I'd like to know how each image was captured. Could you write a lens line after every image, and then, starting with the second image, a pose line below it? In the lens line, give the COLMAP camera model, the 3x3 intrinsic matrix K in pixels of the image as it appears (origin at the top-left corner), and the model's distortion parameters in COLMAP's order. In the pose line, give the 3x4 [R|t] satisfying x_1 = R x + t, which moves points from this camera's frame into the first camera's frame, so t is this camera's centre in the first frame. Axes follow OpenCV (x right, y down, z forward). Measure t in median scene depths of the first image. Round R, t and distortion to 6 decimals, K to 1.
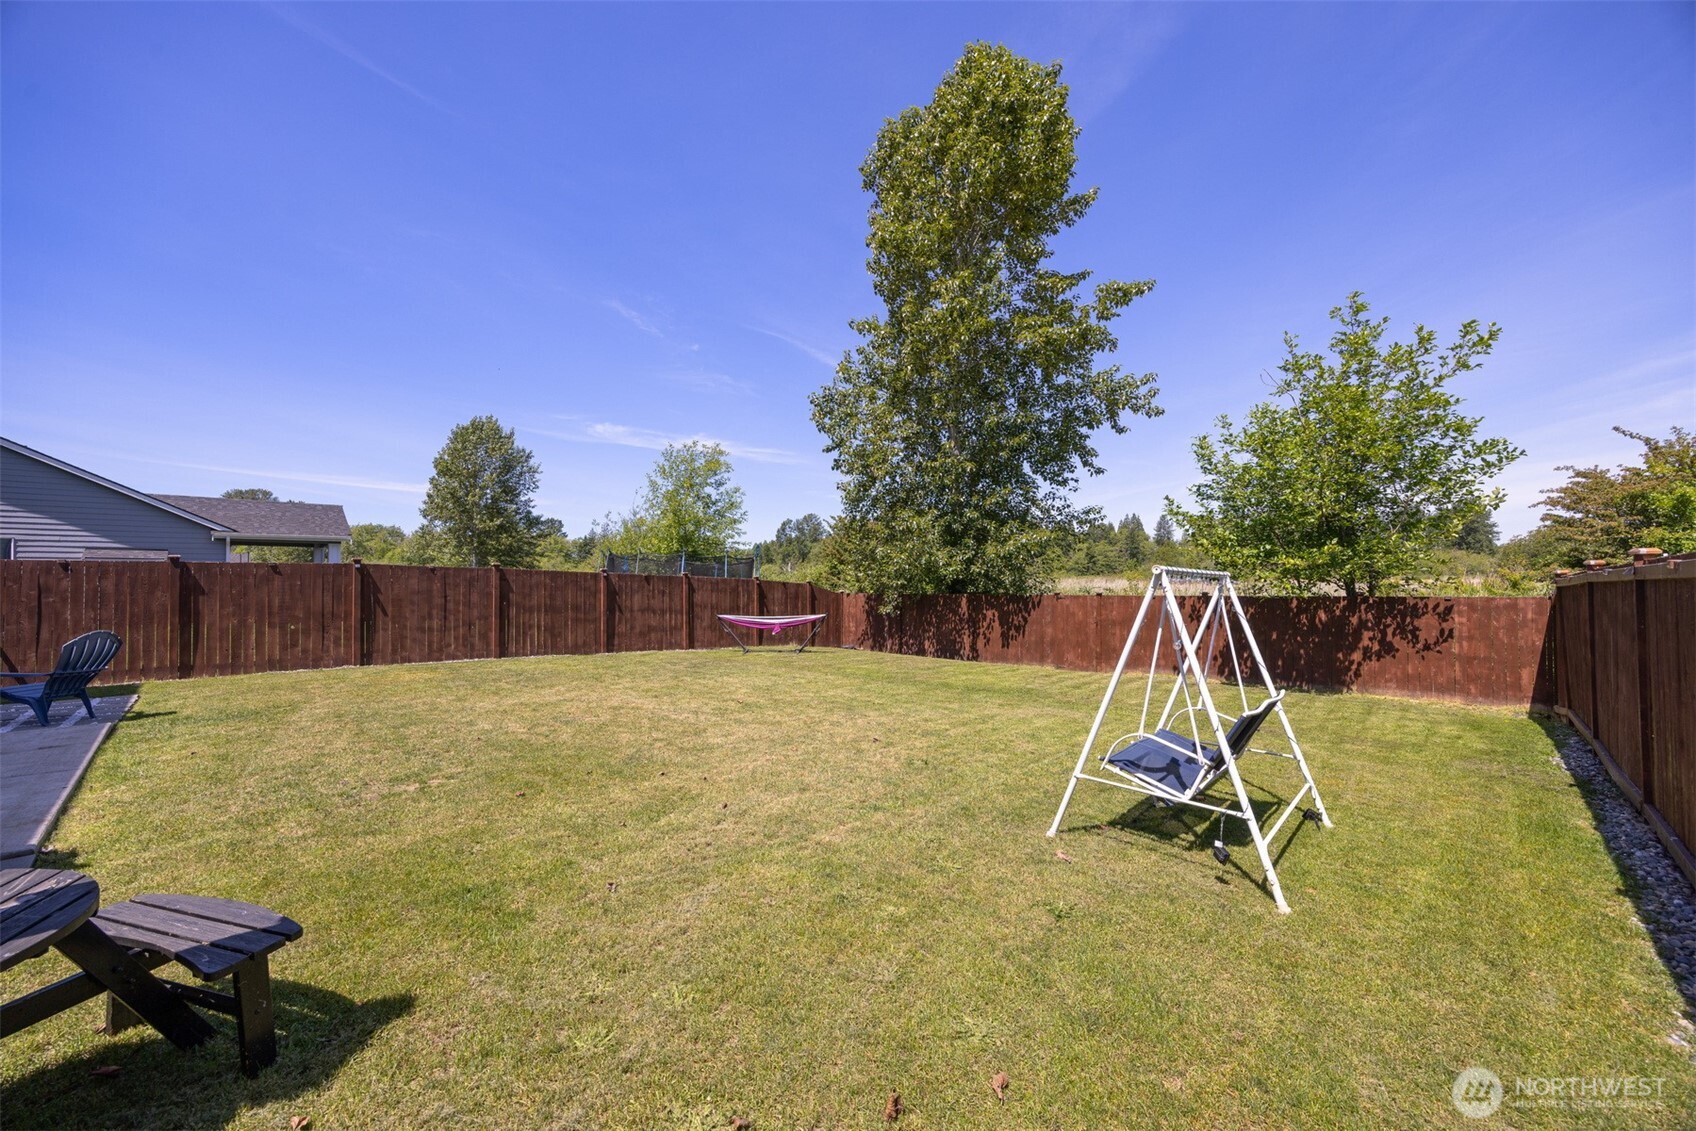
lens RADIAL K [[674.8, 0, 818.7], [0, 674.8, 566.2], [0, 0, 1]] dist [-0.001098, 0.000081]
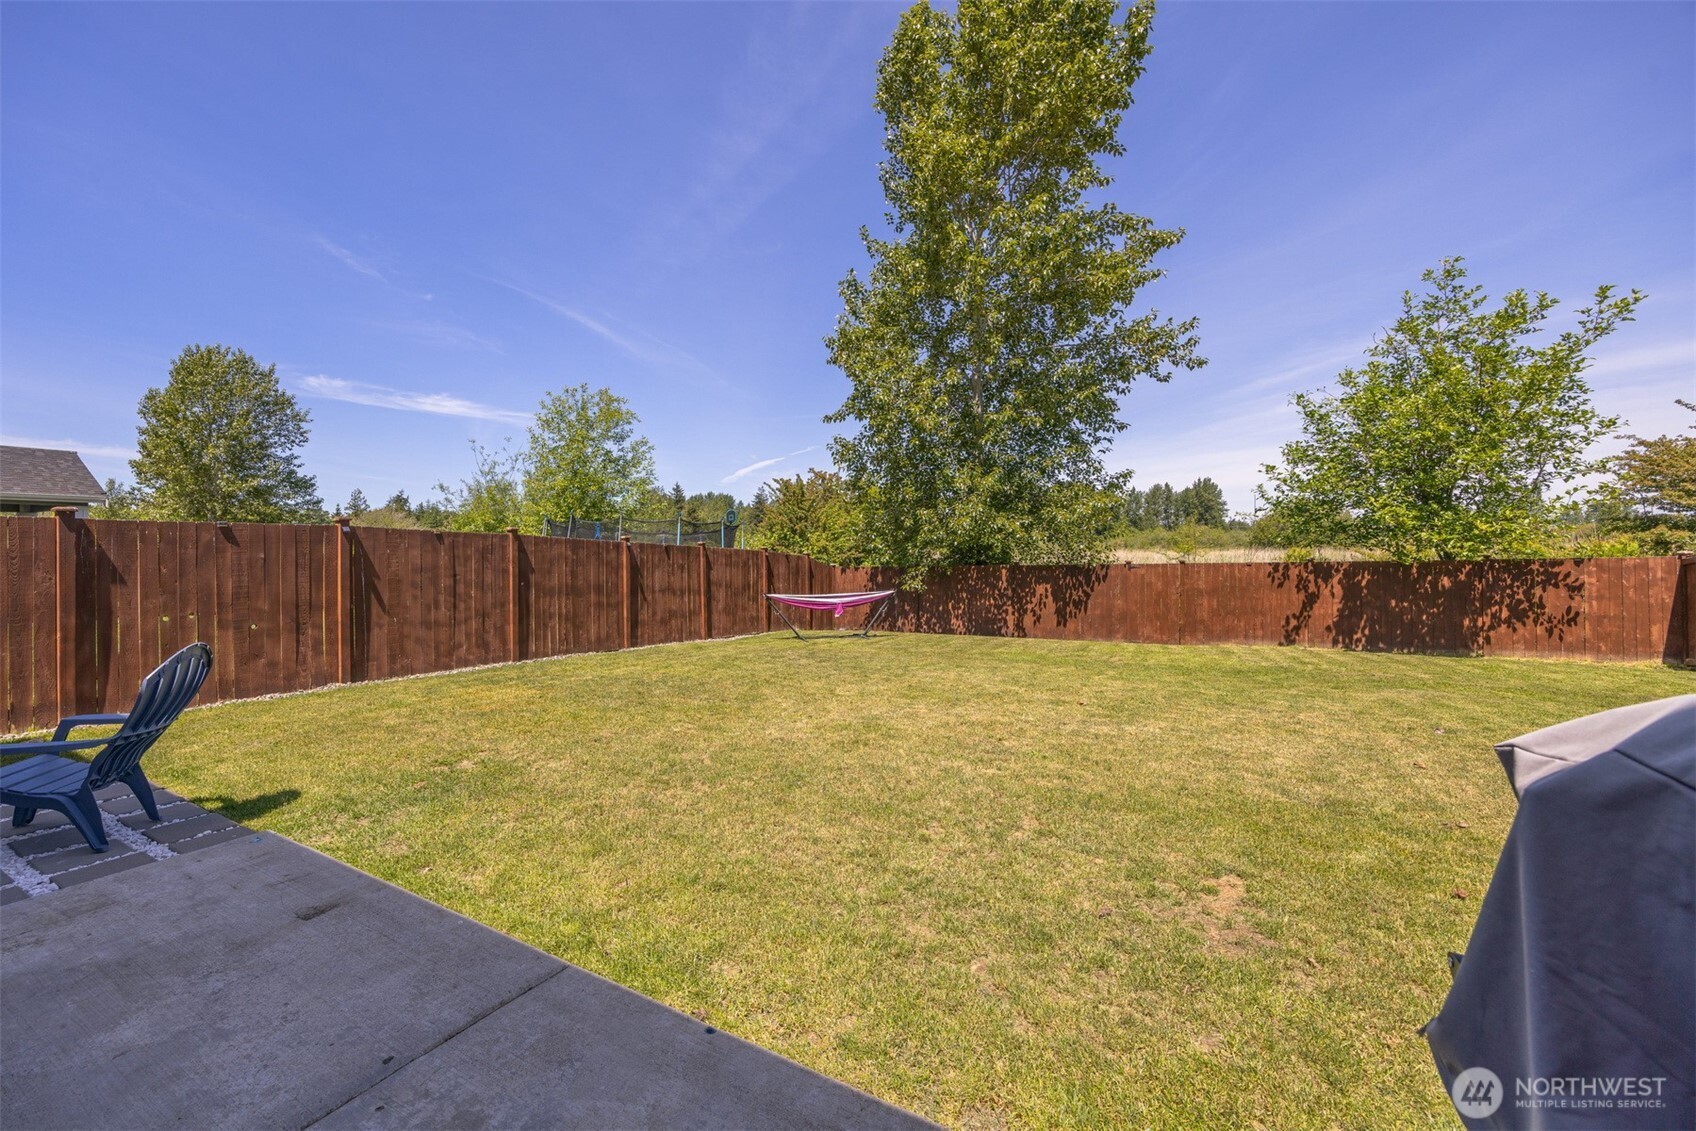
lens RADIAL K [[724.2, 0, 767.9], [0, 724.2, 545.3], [0, 0, 1]] dist [-0.001506, 0.000057]
pose [[0.966617, -0.005558, 0.256165, -0.403788], [0.004647, 0.999981, 0.004163, 0.012065], [-0.256183, -0.002834, 0.966624, 0.191965]]
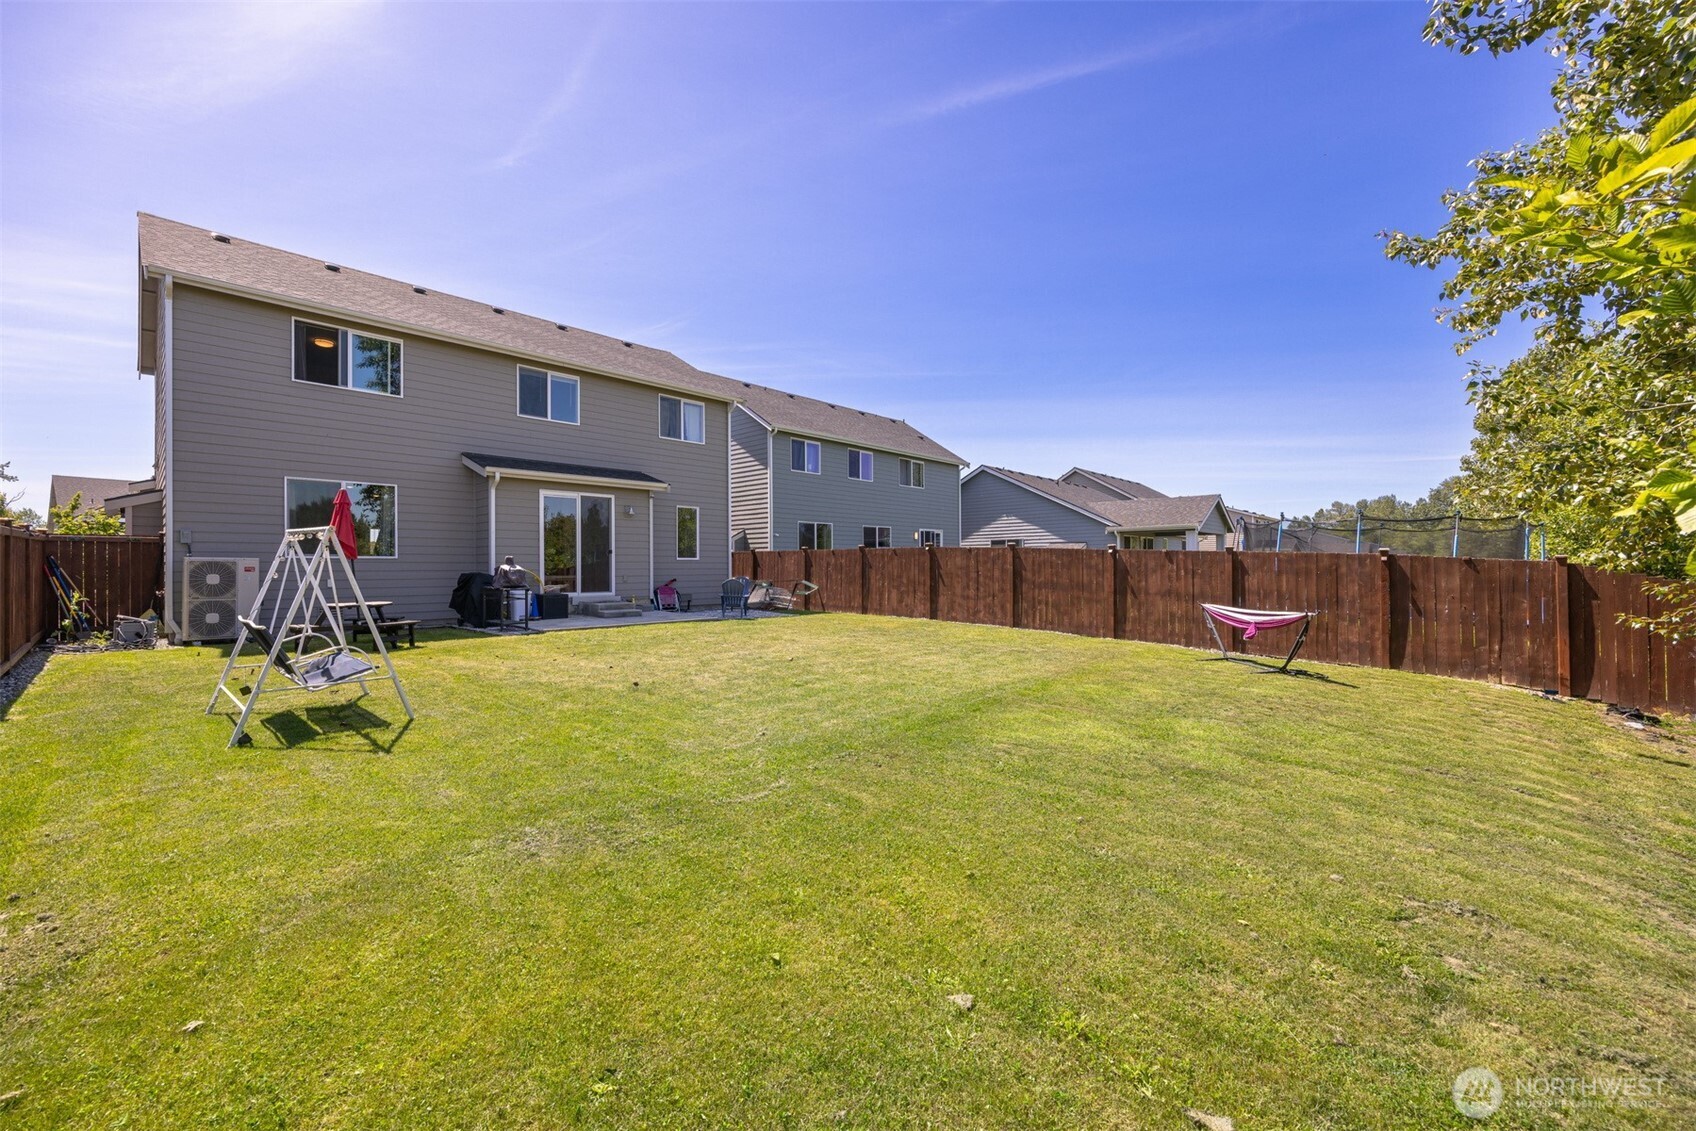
lens RADIAL K [[674.8, 0, 818.7], [0, 674.8, 566.2], [0, 0, 1]] dist [-0.001098, 0.000081]
pose [[0.019694, -0.002605, -0.999803, 0.624249], [0.013192, 0.999910, -0.002345, 0.031807], [0.999719, -0.013143, 0.019726, 0.639847]]
